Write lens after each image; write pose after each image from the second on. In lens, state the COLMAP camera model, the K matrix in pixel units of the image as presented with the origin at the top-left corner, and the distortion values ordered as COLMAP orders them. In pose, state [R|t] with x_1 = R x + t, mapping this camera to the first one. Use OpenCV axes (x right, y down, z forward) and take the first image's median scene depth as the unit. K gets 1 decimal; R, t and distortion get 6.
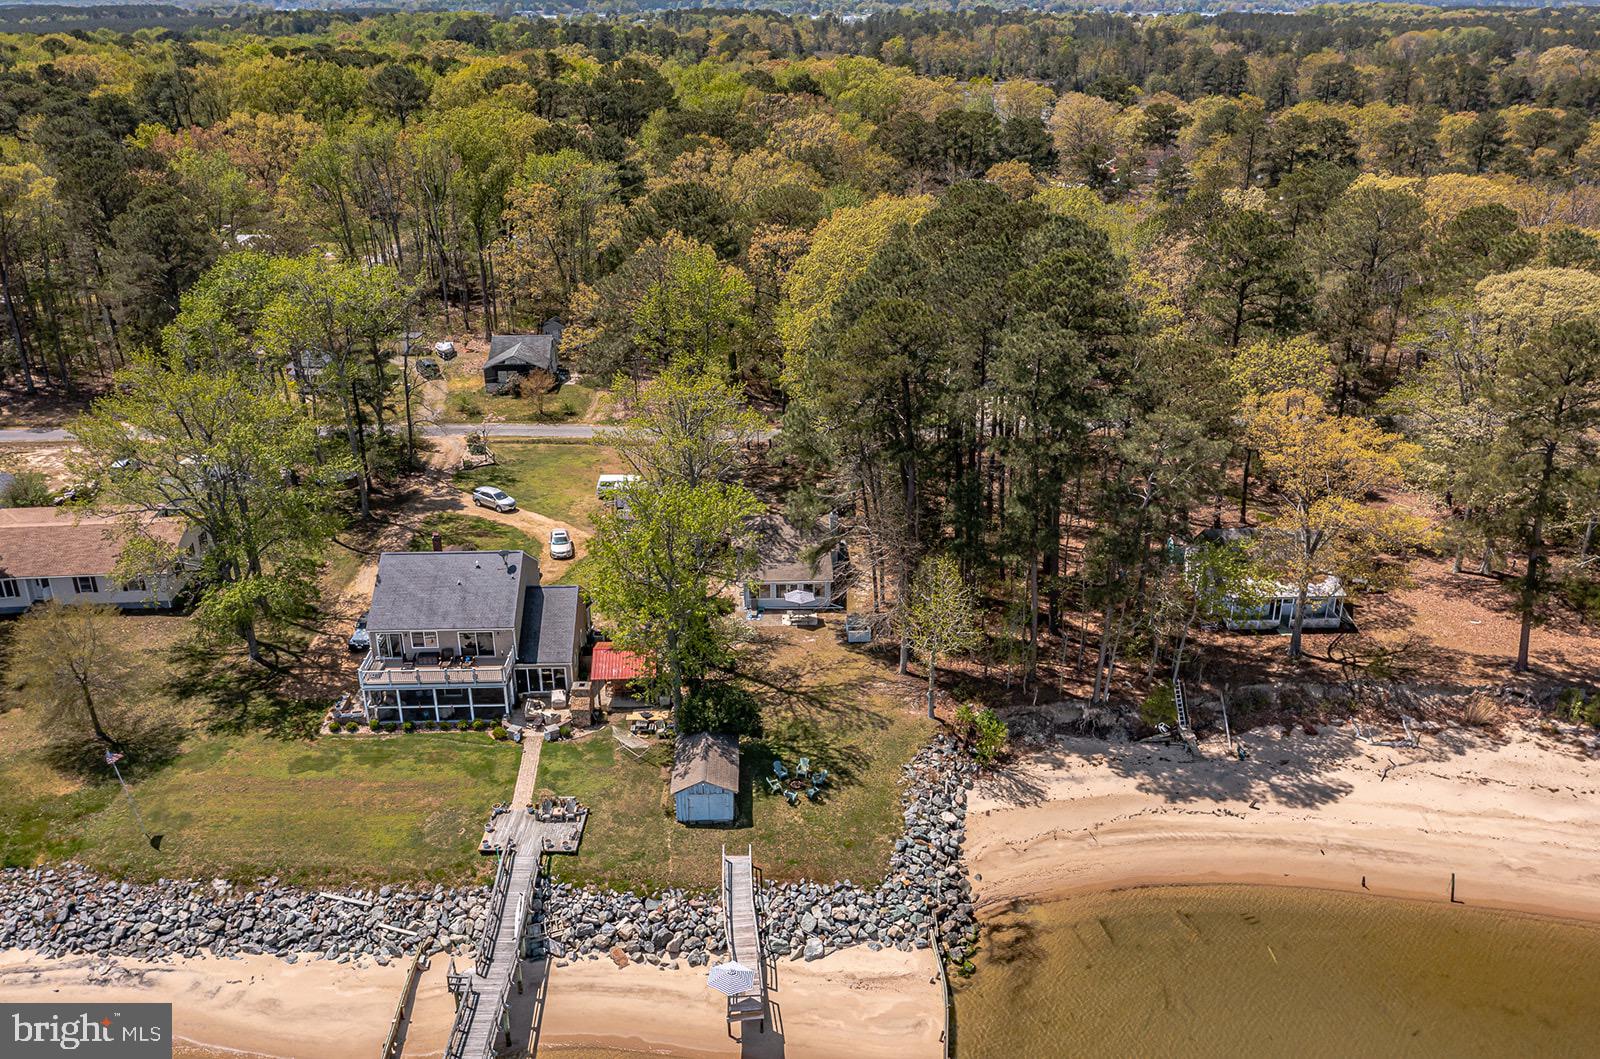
lens RADIAL K [[1272.2, 0, 799.9], [0, 1272.2, 541.4], [0, 0, 1]] dist [-0.020369, -0.000796]
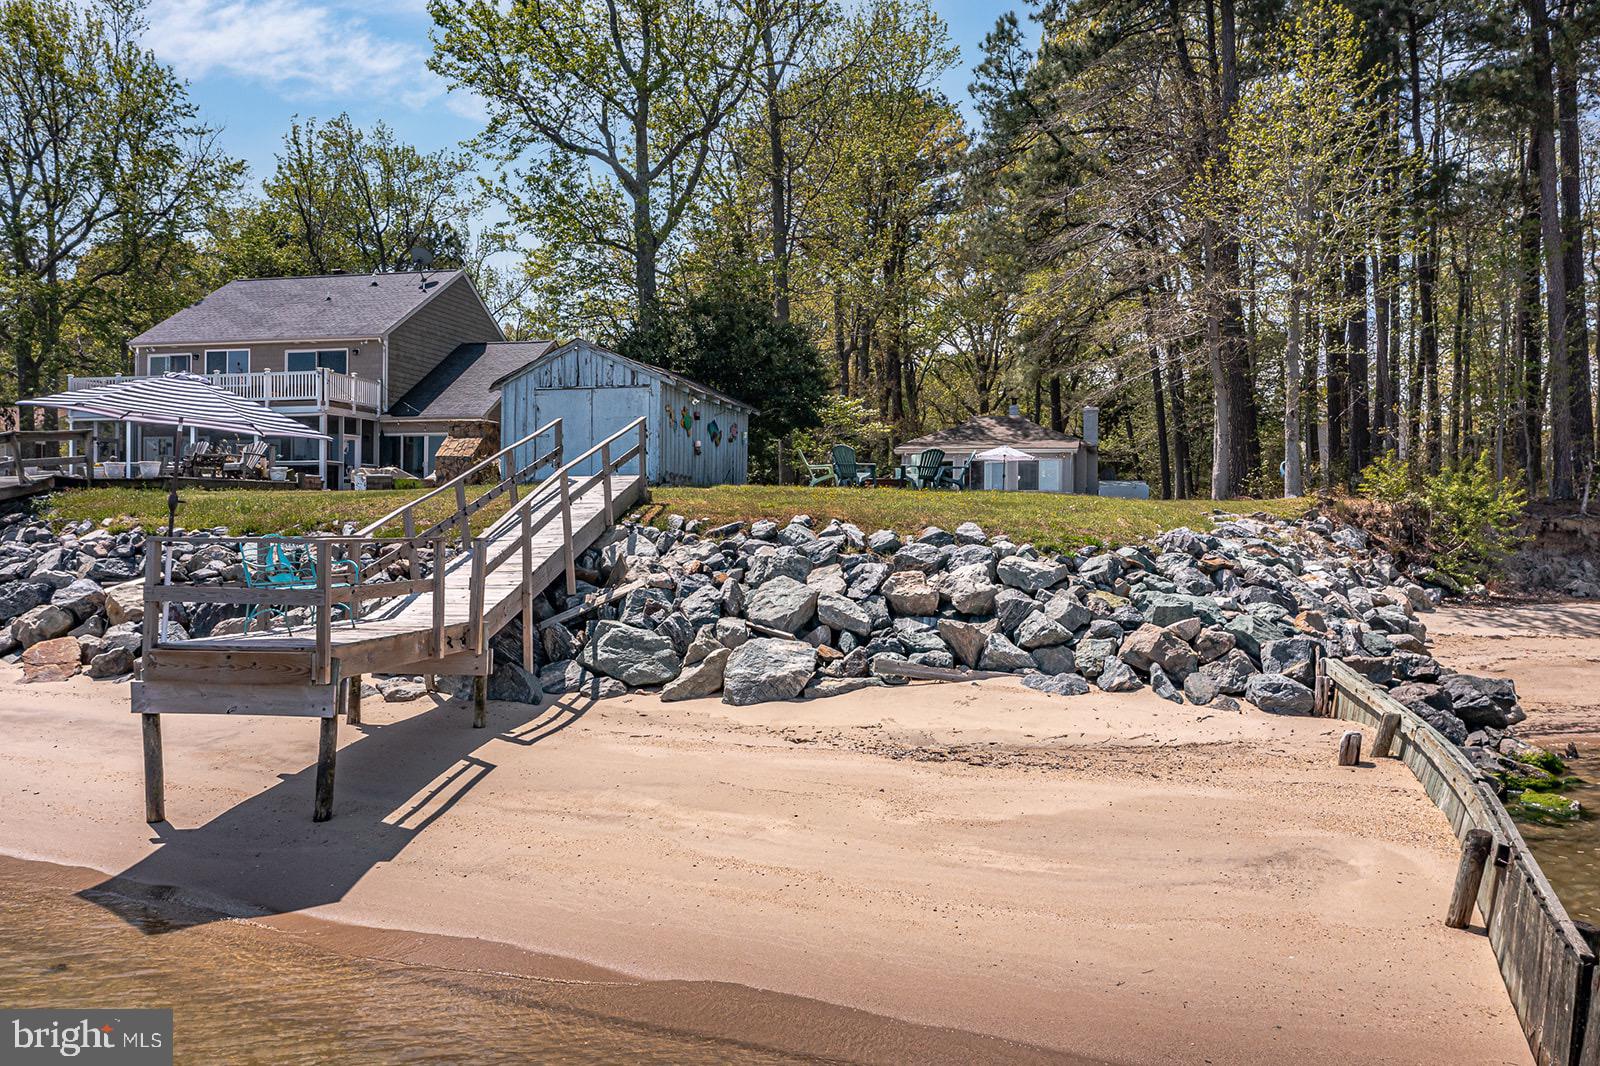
lens RADIAL K [[1272.2, 0, 799.7], [0, 1272.2, 535.6], [0, 0, 1]] dist [-0.020369, -0.000796]
pose [[0.966545, 0.012876, -0.256172, 0.058639], [-0.111776, 0.920063, -0.375486, 0.309379], [0.230860, 0.391558, 0.890722, 0.639111]]
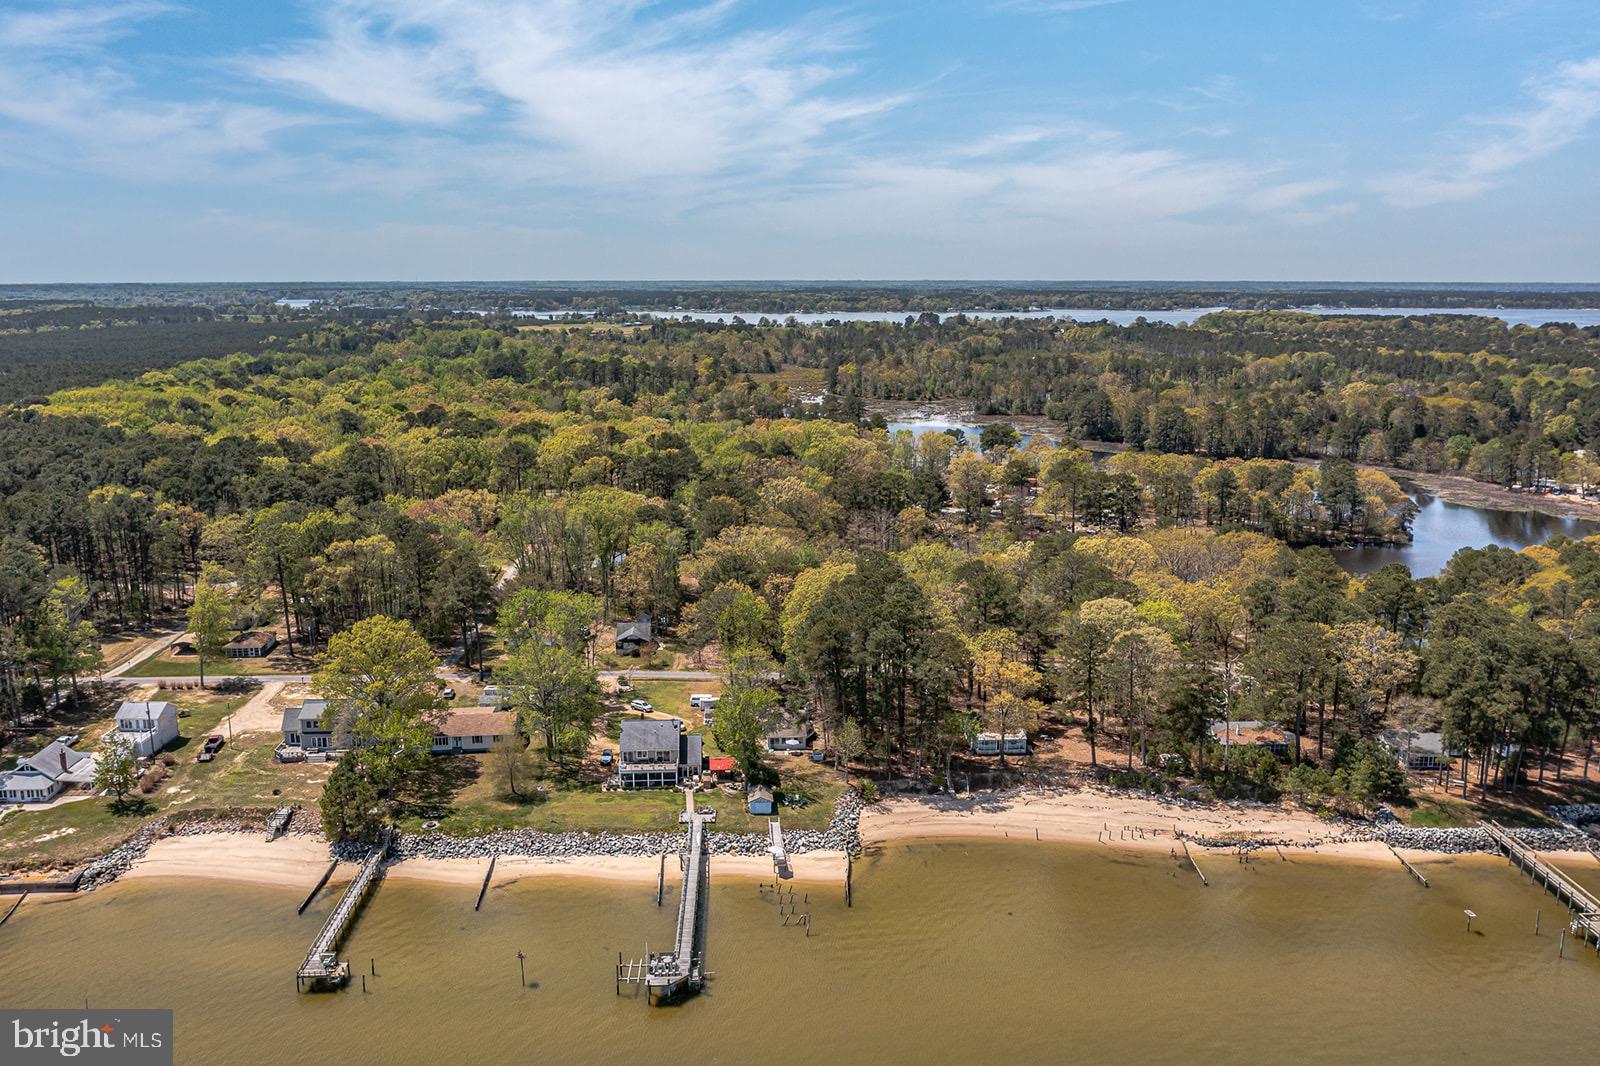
lens RADIAL K [[1272.2, 0, 802.1], [0, 1272.2, 510.9], [0, 0, 1]] dist [-0.020369, -0.000796]
pose [[0.999568, -0.002849, 0.029243, -0.056740], [0.009369, 0.974234, -0.225344, 0.179423], [-0.027848, 0.225521, 0.973840, -1.551521]]
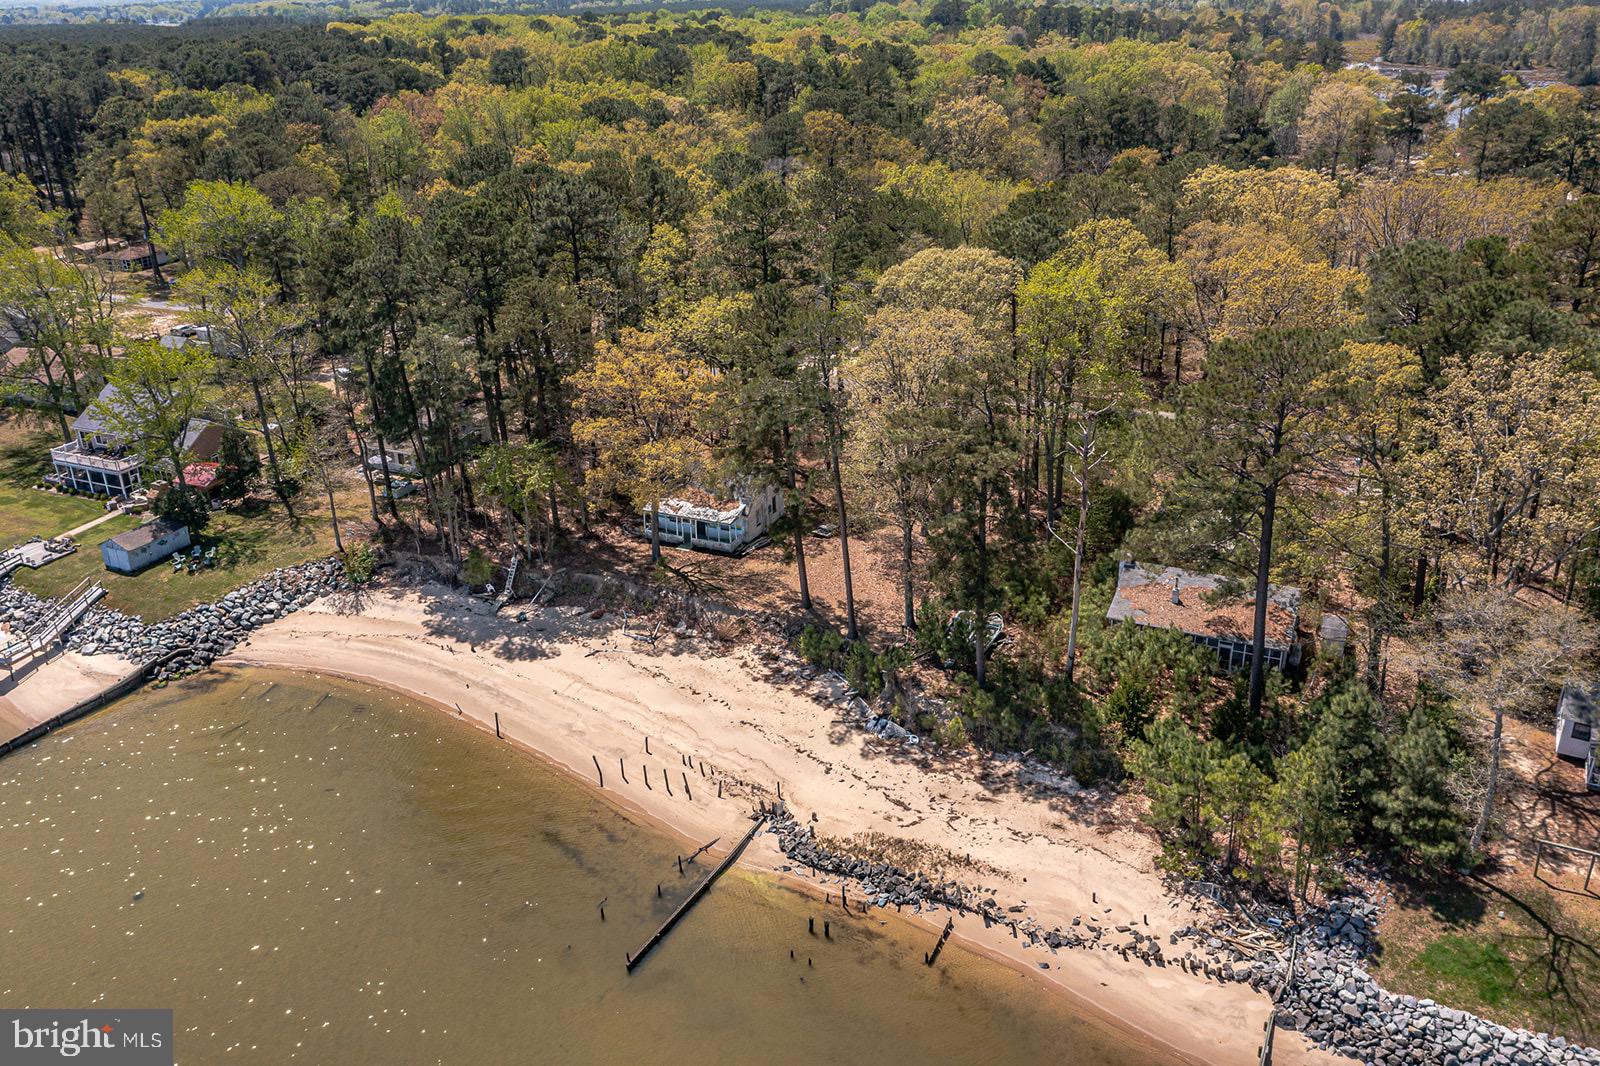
lens RADIAL K [[1272.2, 0, 801.1], [0, 1272.2, 542.4], [0, 0, 1]] dist [-0.020369, -0.000796]
pose [[0.896753, 0.166426, -0.410045, 1.087142], [-0.161056, 0.985783, 0.047880, -0.006341], [0.412184, 0.023103, 0.910808, -0.008087]]
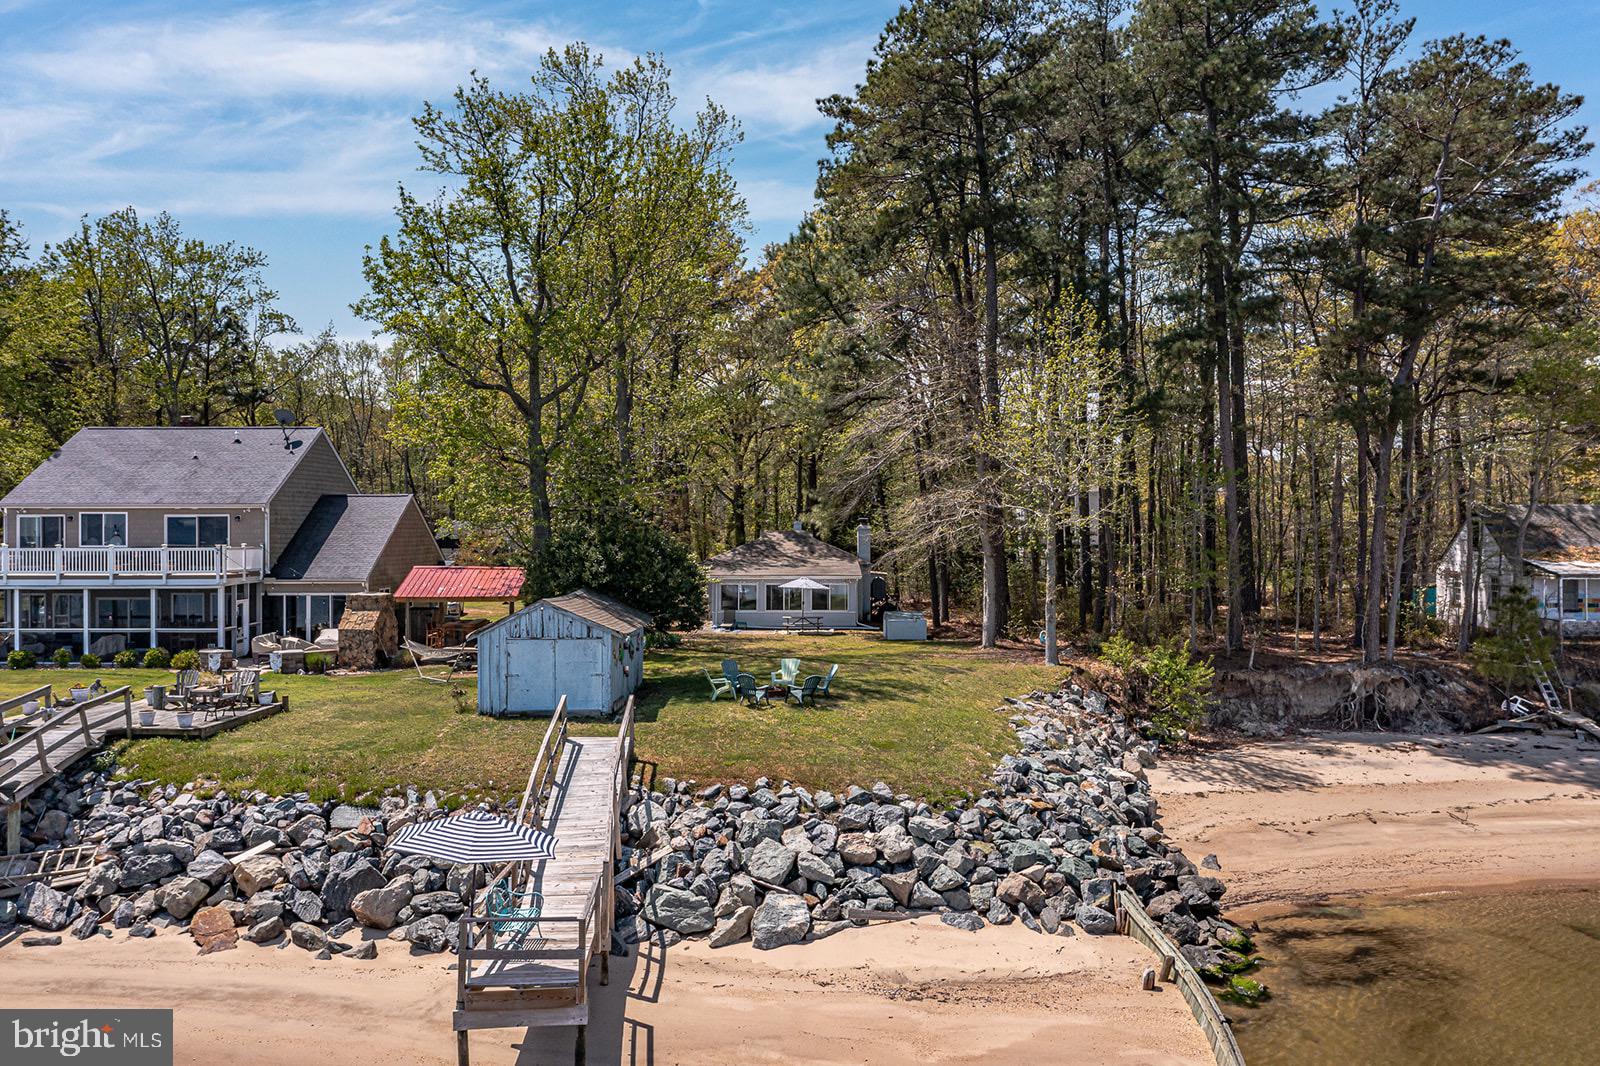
lens RADIAL K [[1272.2, 0, 801.9], [0, 1272.2, 530.9], [0, 0, 1]] dist [-0.020369, -0.000796]
pose [[0.999420, 0.004350, -0.033780, 0.022018], [-0.017265, 0.919644, -0.392374, 0.289621], [0.029359, 0.392730, 0.919185, 0.522096]]
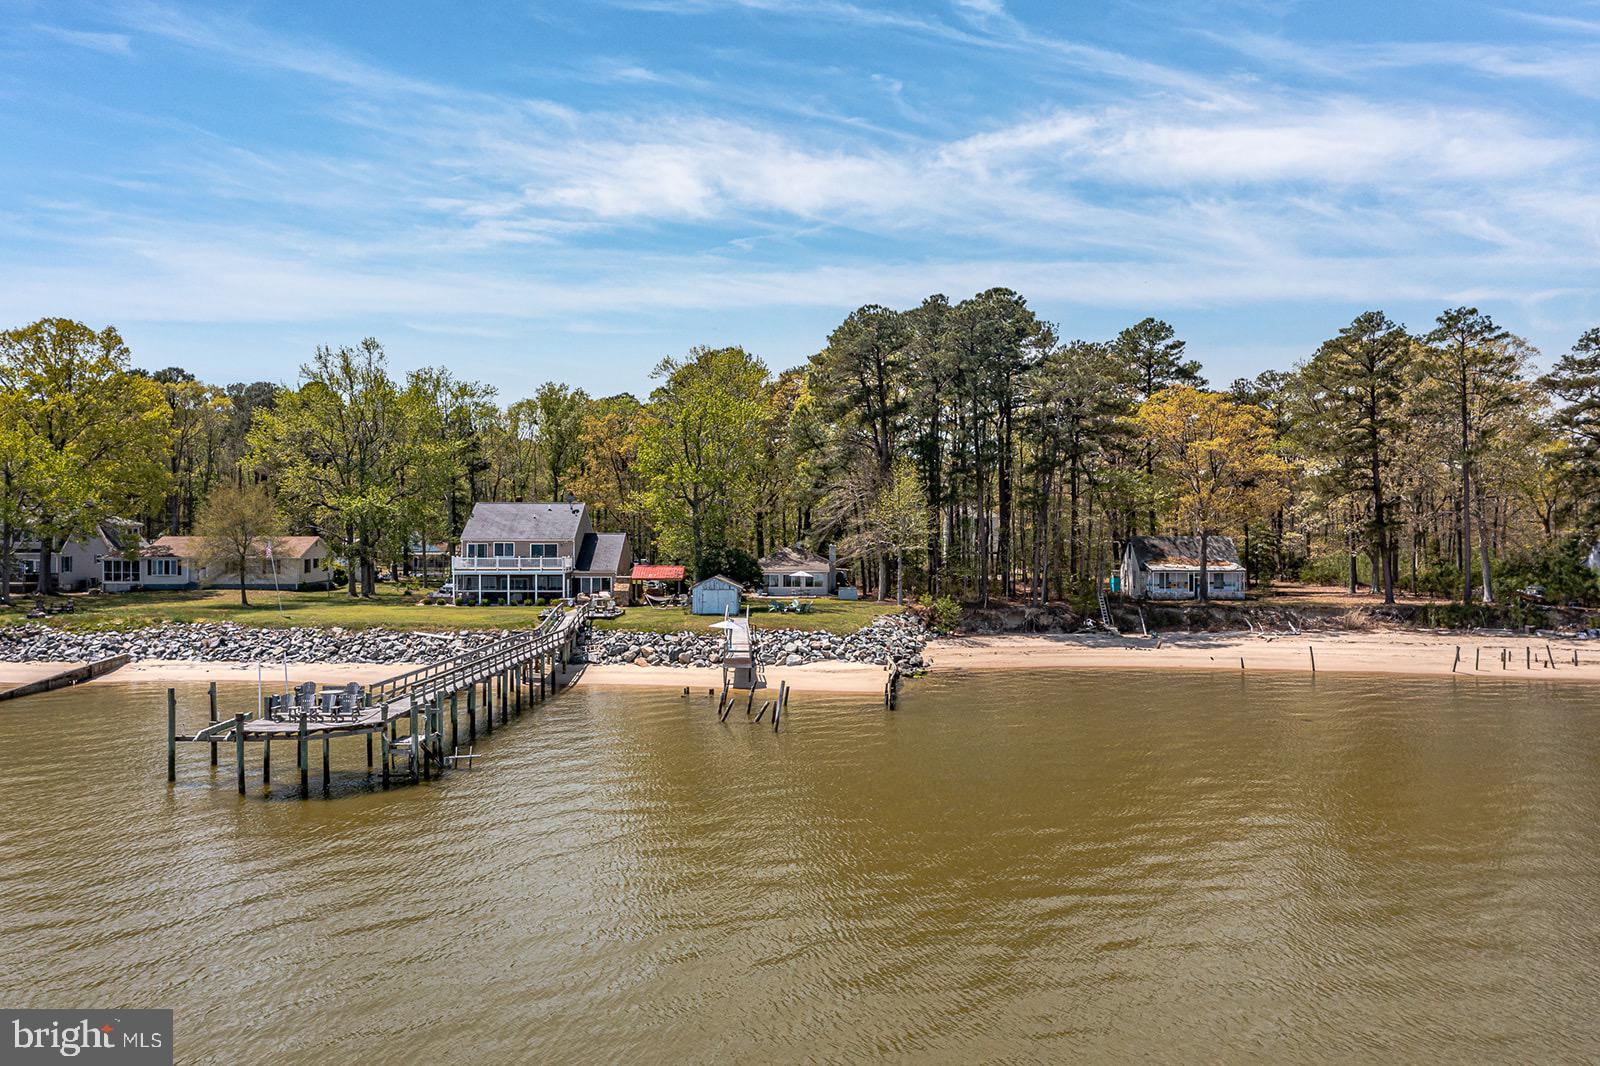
lens RADIAL K [[1272.2, 0, 798.2], [0, 1272.2, 541.3], [0, 0, 1]] dist [-0.020369, -0.000796]
pose [[0.999256, 0.006446, -0.038013, 0.050734], [-0.020569, 0.923027, -0.384186, 0.566322], [0.032610, 0.384682, 0.922473, -0.180579]]
